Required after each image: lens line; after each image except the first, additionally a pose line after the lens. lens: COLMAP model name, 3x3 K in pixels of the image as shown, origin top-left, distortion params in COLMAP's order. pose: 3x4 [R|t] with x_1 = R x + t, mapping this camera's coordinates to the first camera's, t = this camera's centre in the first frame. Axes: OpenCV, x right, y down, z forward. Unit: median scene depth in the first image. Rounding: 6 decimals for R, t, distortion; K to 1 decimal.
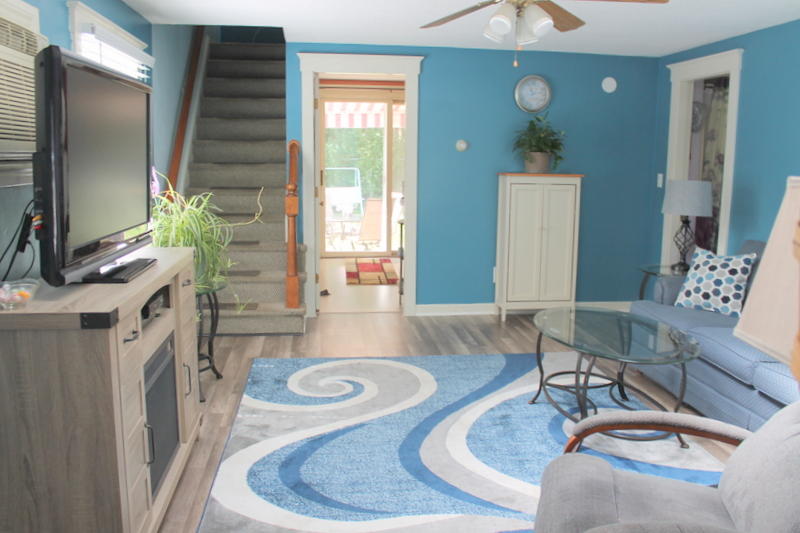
lens RADIAL K [[705.3, 0, 392.5], [0, 705.3, 266.9], [0, 0, 1]] dist [-0.135306, 0.017989]
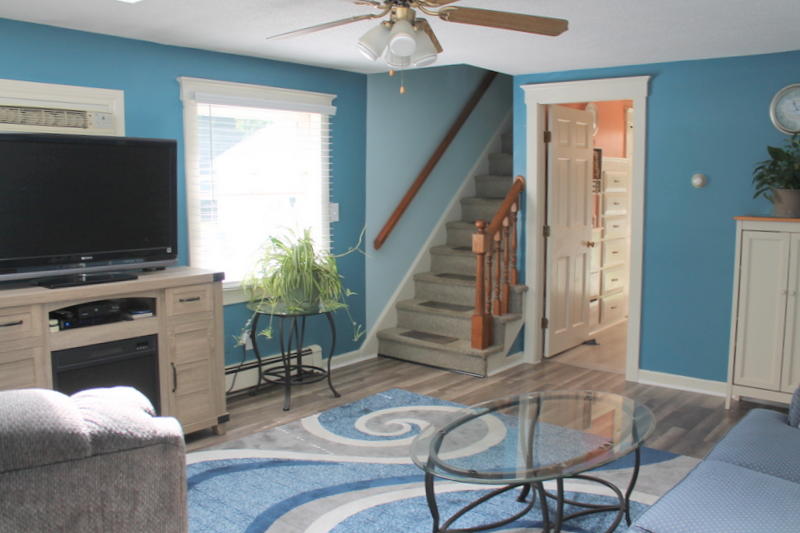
lens RADIAL K [[705.3, 0, 394.4], [0, 705.3, 262.1], [0, 0, 1]] dist [-0.135306, 0.017989]
pose [[0.688972, 0.068220, -0.721570, 0.558971], [-0.106716, 0.994258, -0.007894, -0.047332], [0.716889, 0.082442, 0.692296, 0.277844]]
